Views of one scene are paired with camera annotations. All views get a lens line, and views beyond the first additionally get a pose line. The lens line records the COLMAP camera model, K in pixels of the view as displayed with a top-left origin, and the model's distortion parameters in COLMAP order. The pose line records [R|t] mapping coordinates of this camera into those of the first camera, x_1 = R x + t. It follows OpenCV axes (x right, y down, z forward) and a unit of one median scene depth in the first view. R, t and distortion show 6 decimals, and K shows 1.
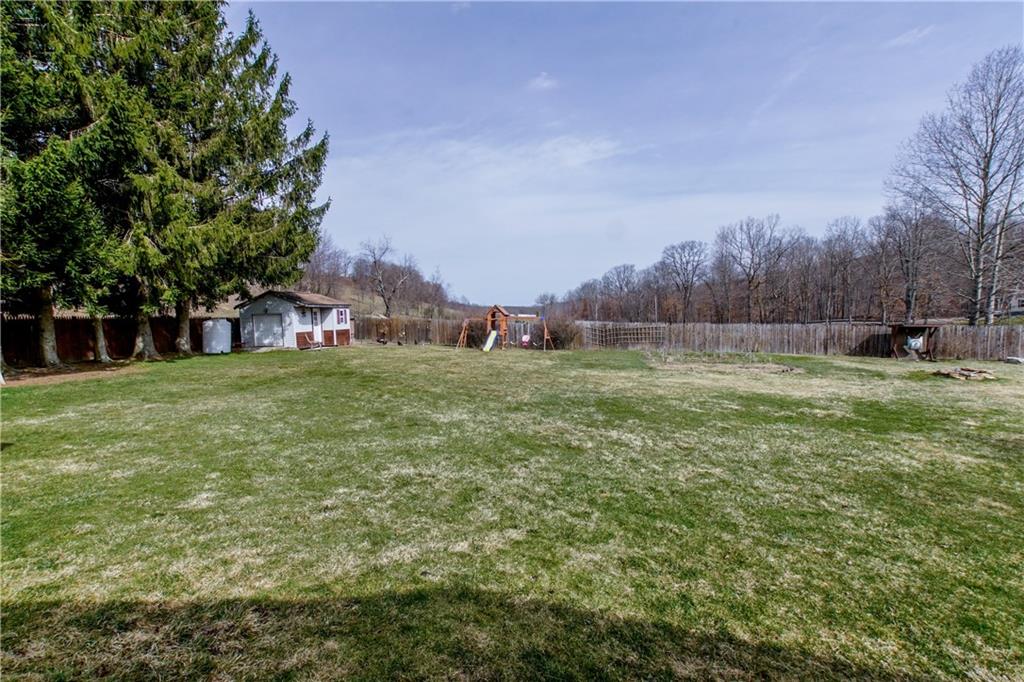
lens RADIAL K [[479.9, 0, 502.3], [0, 479.9, 346.1], [0, 0, 1]] dist [-0.008777, 0.011513]
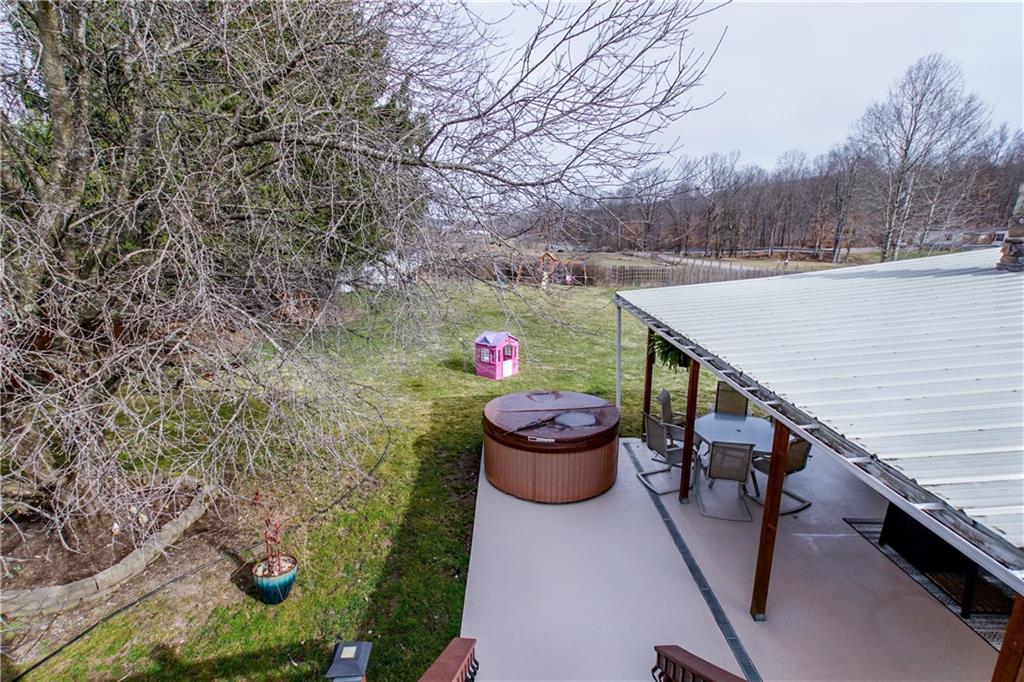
lens RADIAL K [[479.9, 0, 501.7], [0, 479.9, 347.3], [0, 0, 1]] dist [-0.008777, 0.011513]
pose [[0.994003, -0.011573, 0.108736, -0.093137], [-0.007743, 0.984438, 0.175560, -0.019670], [-0.109076, -0.175349, 0.978445, -0.098111]]
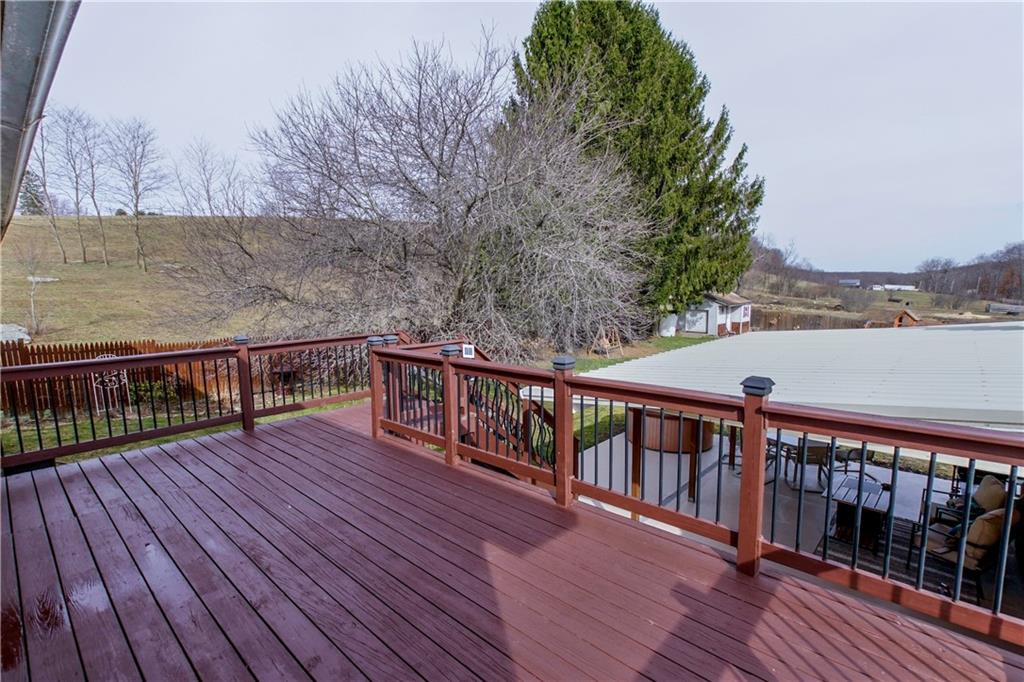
lens RADIAL K [[479.9, 0, 517.3], [0, 479.9, 359.2], [0, 0, 1]] dist [-0.008777, 0.011513]
pose [[0.817094, 0.088147, -0.569726, -0.038758], [-0.036300, 0.994147, 0.101751, -0.017390], [0.575360, -0.062459, 0.815512, -0.157276]]
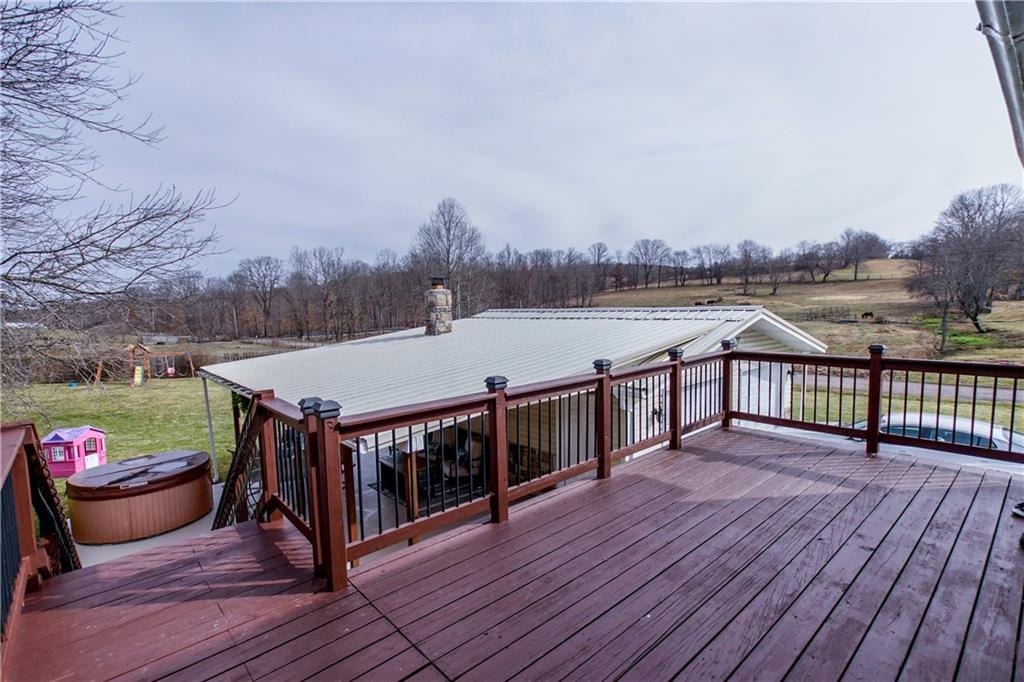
lens RADIAL K [[479.9, 0, 511.2], [0, 479.9, 351.3], [0, 0, 1]] dist [-0.008777, 0.011513]
pose [[0.653197, -0.063403, 0.754528, -0.100323], [0.060488, 0.997673, 0.031469, -0.016570], [-0.754768, 0.025084, 0.655512, -0.148586]]
